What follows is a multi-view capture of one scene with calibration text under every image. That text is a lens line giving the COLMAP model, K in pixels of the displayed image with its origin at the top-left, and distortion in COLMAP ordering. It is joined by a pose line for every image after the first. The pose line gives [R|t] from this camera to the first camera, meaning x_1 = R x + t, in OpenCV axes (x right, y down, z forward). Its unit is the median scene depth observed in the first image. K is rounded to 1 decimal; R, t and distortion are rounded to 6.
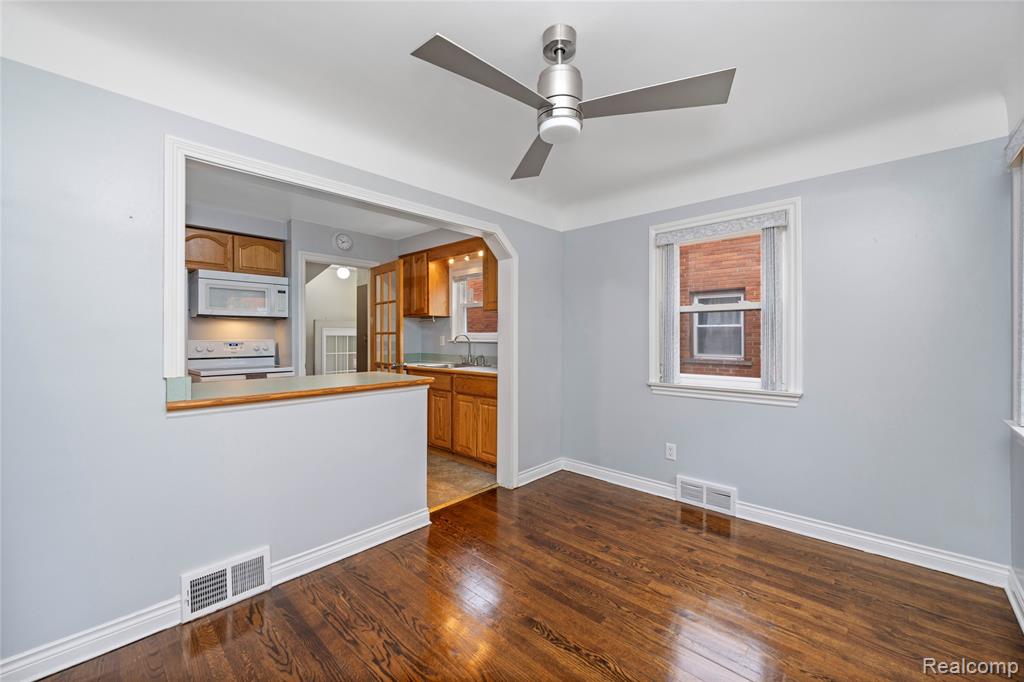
lens RADIAL K [[405.5, 0, 510.4], [0, 405.5, 335.2], [0, 0, 1]] dist [0.000174, -0.000541]
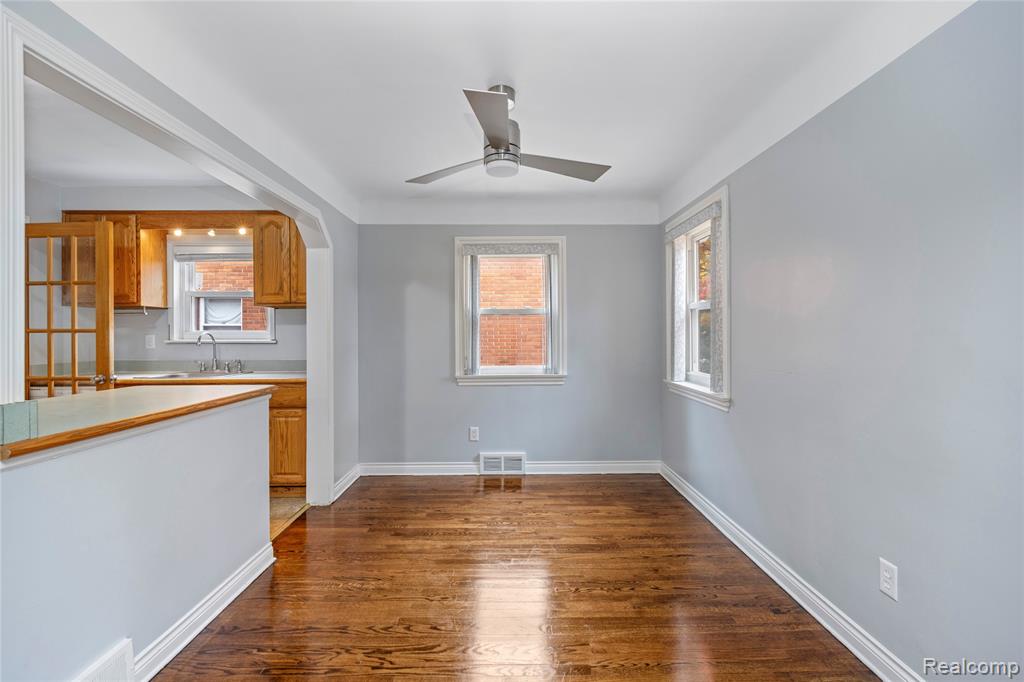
lens RADIAL K [[455.6, 0, 505.7], [0, 455.6, 334.0], [0, 0, 1]] dist [0.008159, -0.000568]
pose [[0.728023, -0.001983, 0.685550, -0.340429], [0.000411, 0.999997, 0.002456, -0.001695], [-0.685553, -0.001506, 0.728022, -0.007173]]
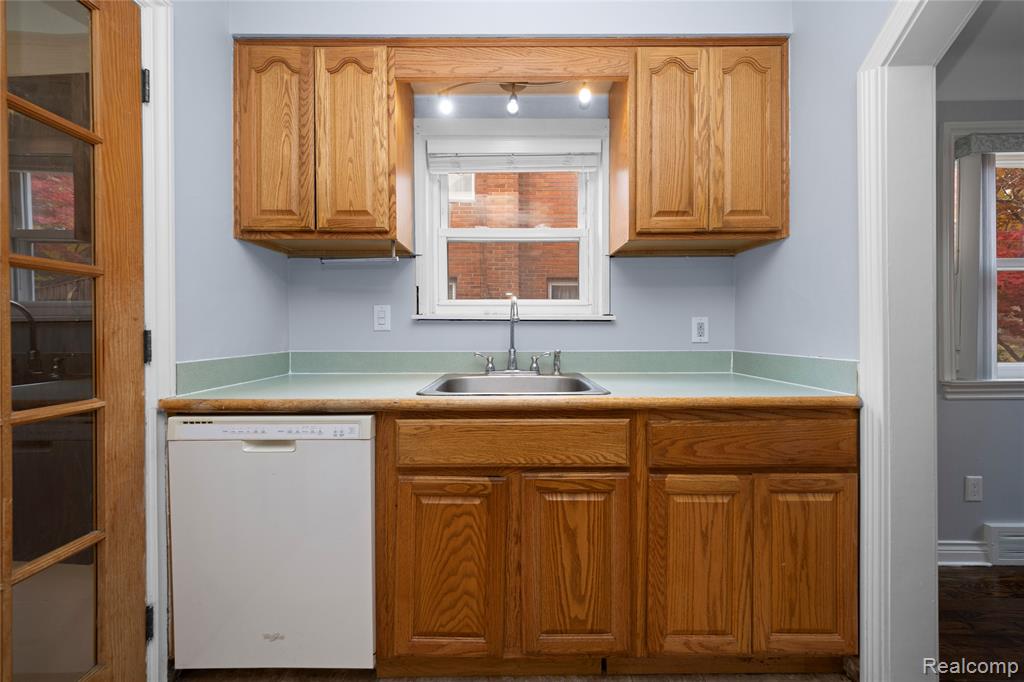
lens RADIAL K [[361.1, 0, 511.2], [0, 361.1, 331.9], [0, 0, 1]] dist [-0.001024, -0.000093]
pose [[0.729466, -0.005140, 0.683998, -0.402752], [0.000521, 0.999976, 0.006959, 0.031950], [-0.684017, -0.004720, 0.729451, 0.859308]]
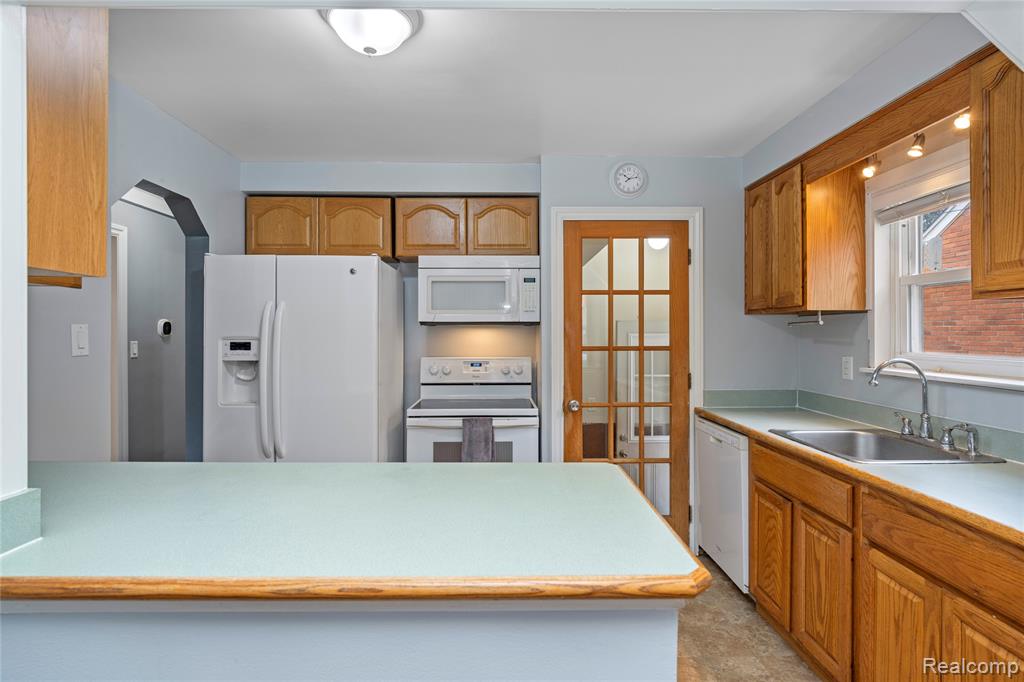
lens RADIAL K [[526.2, 0, 511.0], [0, 526.2, 333.3], [0, 0, 1]] dist [-0.000243, -0.000681]
pose [[0.696022, 0.000529, -0.718021, -0.023972], [0.003970, 0.999982, 0.004585, -0.033899], [0.718010, -0.006042, 0.696007, 0.471592]]
